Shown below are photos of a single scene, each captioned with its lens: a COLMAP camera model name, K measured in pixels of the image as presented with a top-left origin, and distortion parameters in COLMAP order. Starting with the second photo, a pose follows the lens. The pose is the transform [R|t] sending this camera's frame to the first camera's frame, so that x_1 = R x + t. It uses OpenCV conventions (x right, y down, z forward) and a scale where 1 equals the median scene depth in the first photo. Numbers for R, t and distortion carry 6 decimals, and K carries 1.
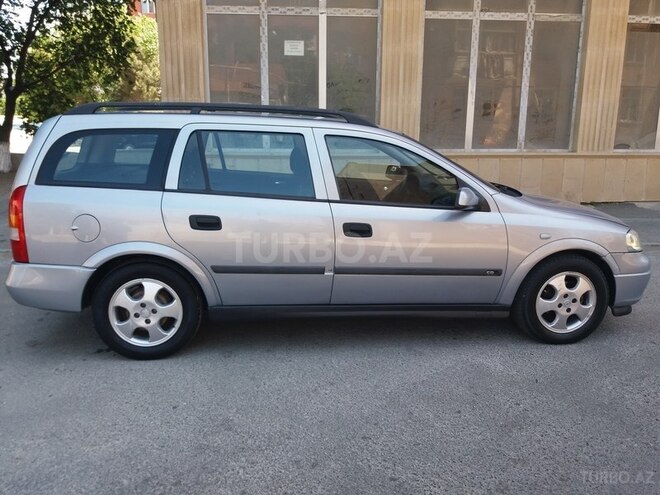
lens RADIAL K [[490.4, 0, 398.9], [0, 490.4, 247.1], [0, 0, 1]] dist [-0.003217, -0.004683]
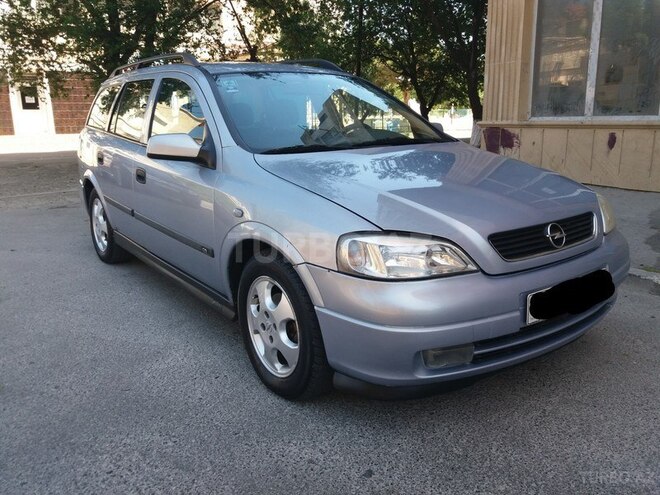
lens RADIAL K [[534.0, 0, 330.0], [0, 534.0, 247.5], [0, 0, 1]] dist [0.036608, -0.051804]
pose [[0.490552, 0.181736, -0.852251, 0.941579], [-0.166349, 0.979555, 0.113132, -0.074944], [0.855387, 0.086274, 0.510754, 0.707309]]
